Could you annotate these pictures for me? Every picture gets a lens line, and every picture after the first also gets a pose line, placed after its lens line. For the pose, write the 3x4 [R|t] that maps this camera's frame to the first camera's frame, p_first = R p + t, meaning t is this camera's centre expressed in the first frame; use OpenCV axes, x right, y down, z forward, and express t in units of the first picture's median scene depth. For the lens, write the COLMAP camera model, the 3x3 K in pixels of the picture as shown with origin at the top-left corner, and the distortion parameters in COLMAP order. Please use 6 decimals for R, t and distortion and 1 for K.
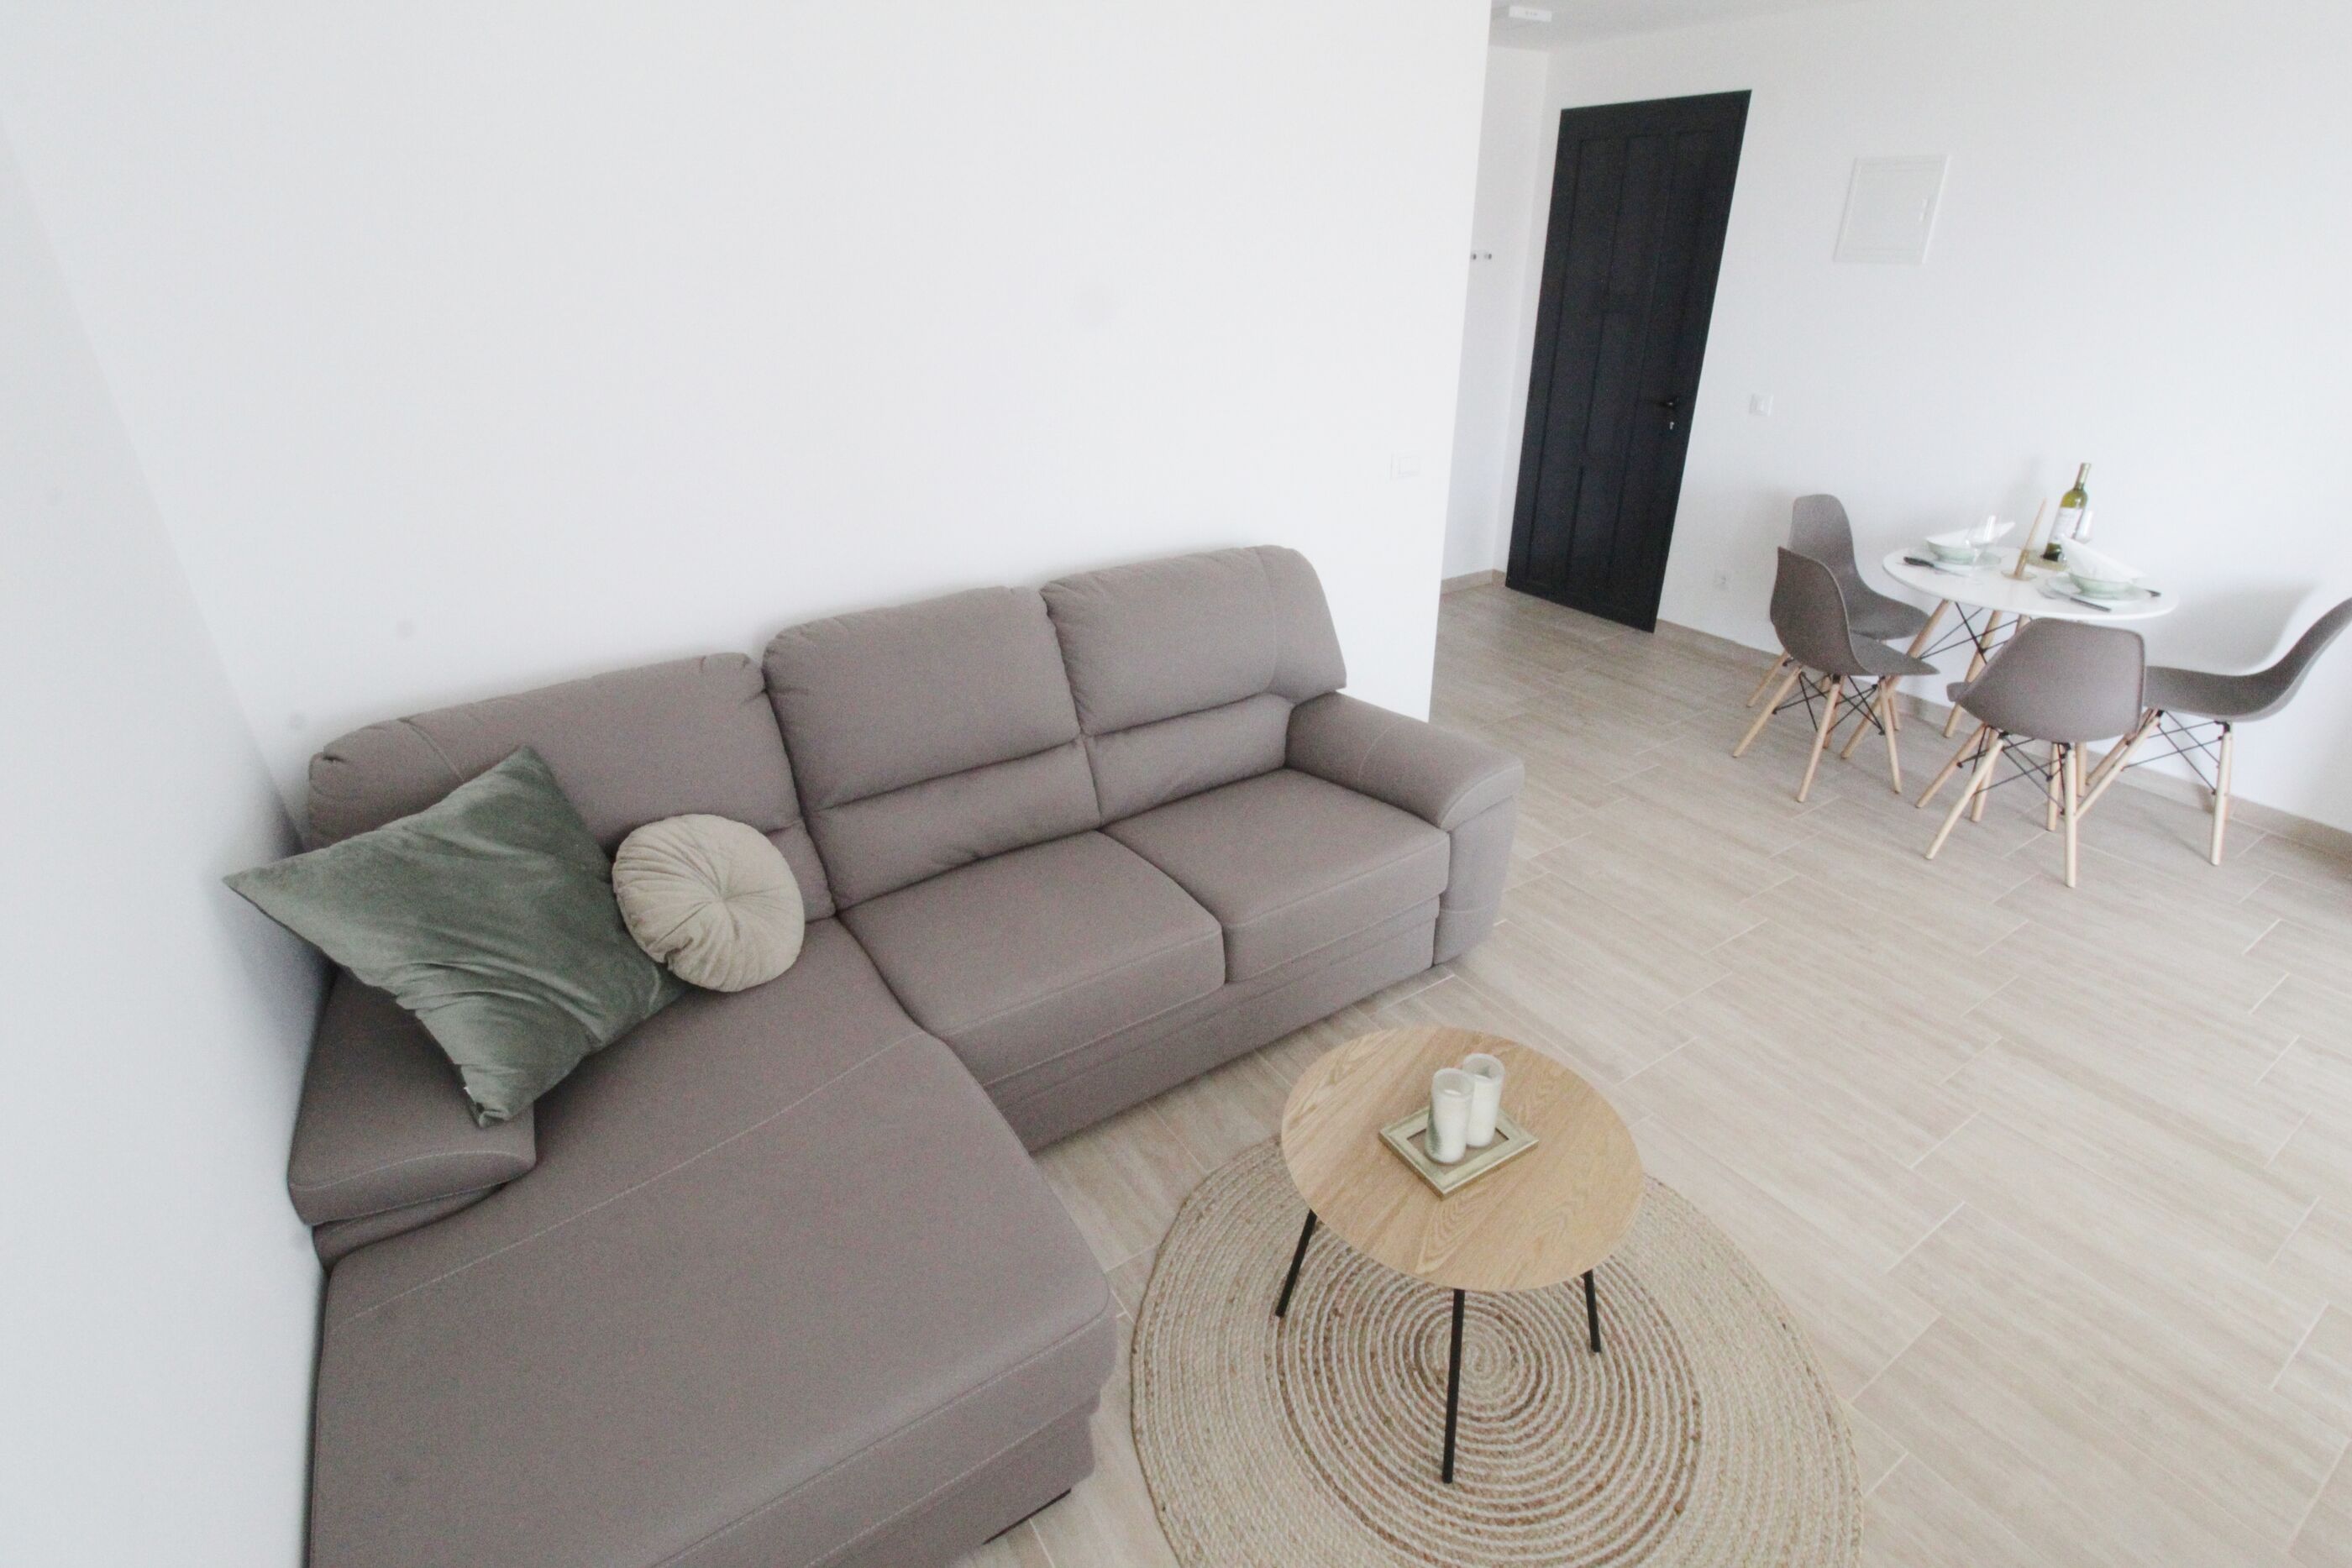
lens RADIAL K [[1097.0, 0, 1193.0], [0, 1097.0, 789.9], [0, 0, 1]] dist [-0.004264, -0.010596]
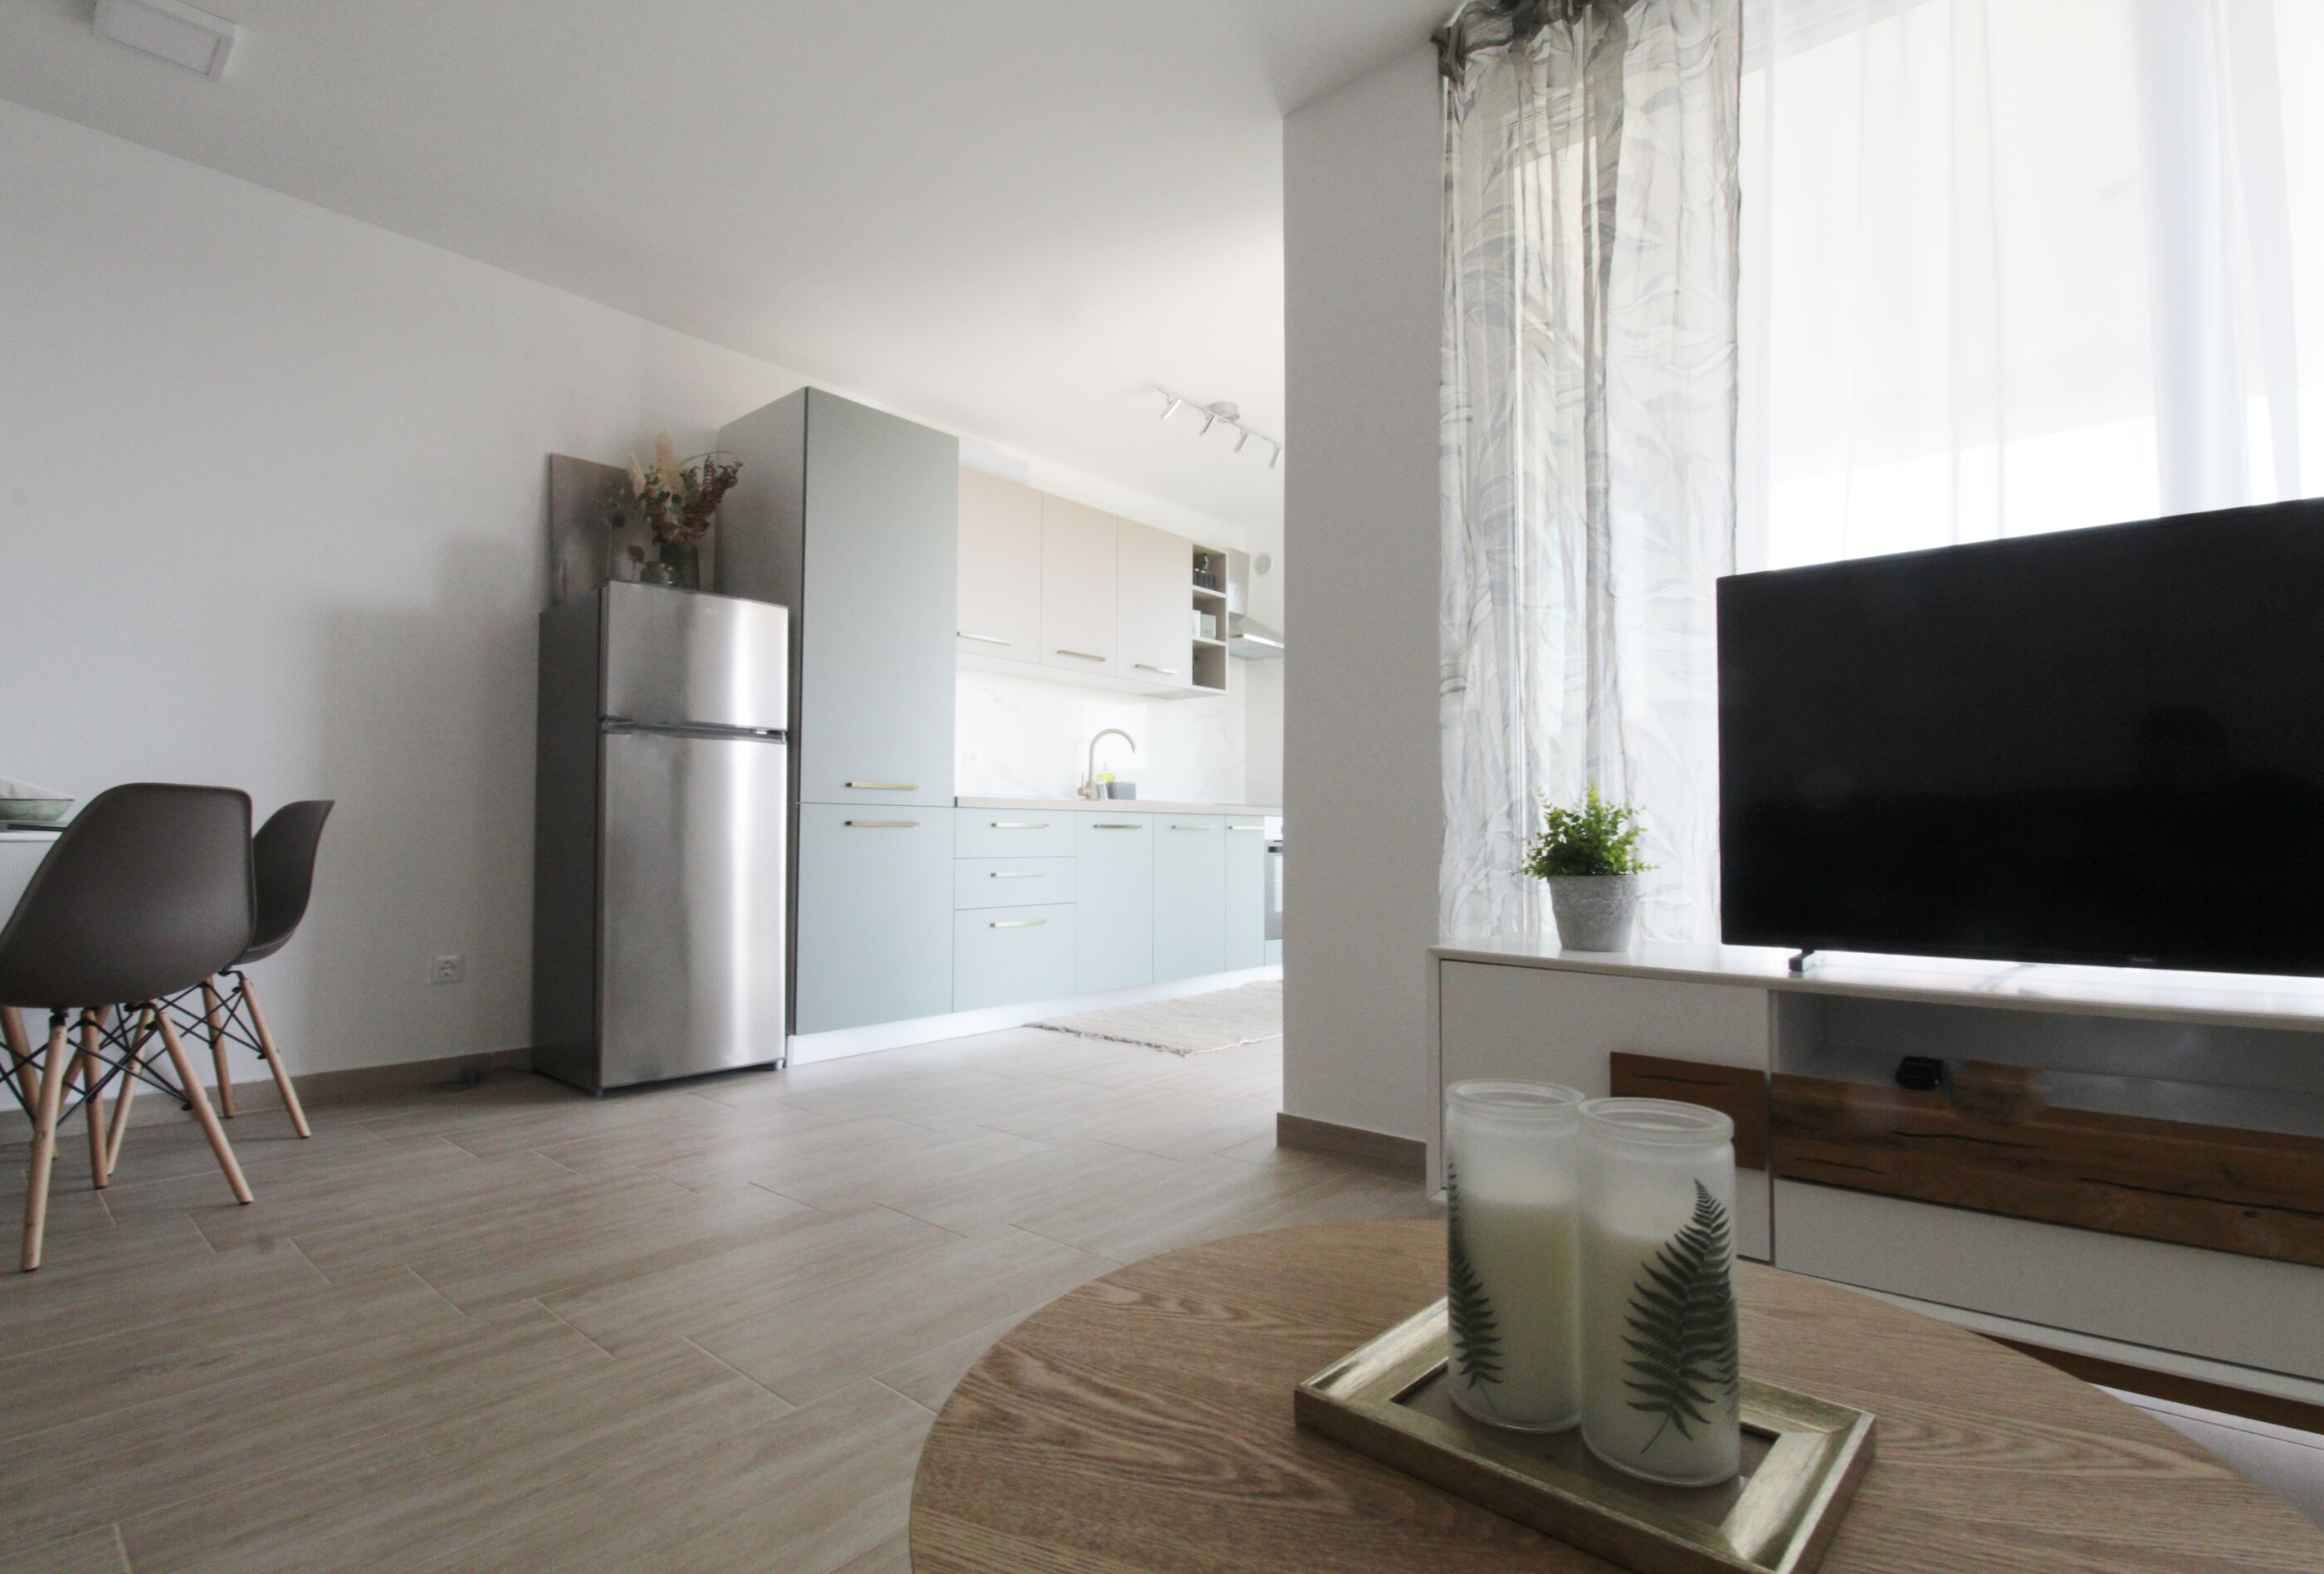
lens RADIAL K [[1084.1, 0, 1161.1], [0, 1084.1, 789.2], [0, 0, 1]] dist [-0.004264, -0.010596]
pose [[-0.278116, 0.062737, 0.958497, 0.005852], [0.436155, 0.897312, 0.067822, 0.075353], [-0.855816, 0.436915, -0.276920, 0.735507]]
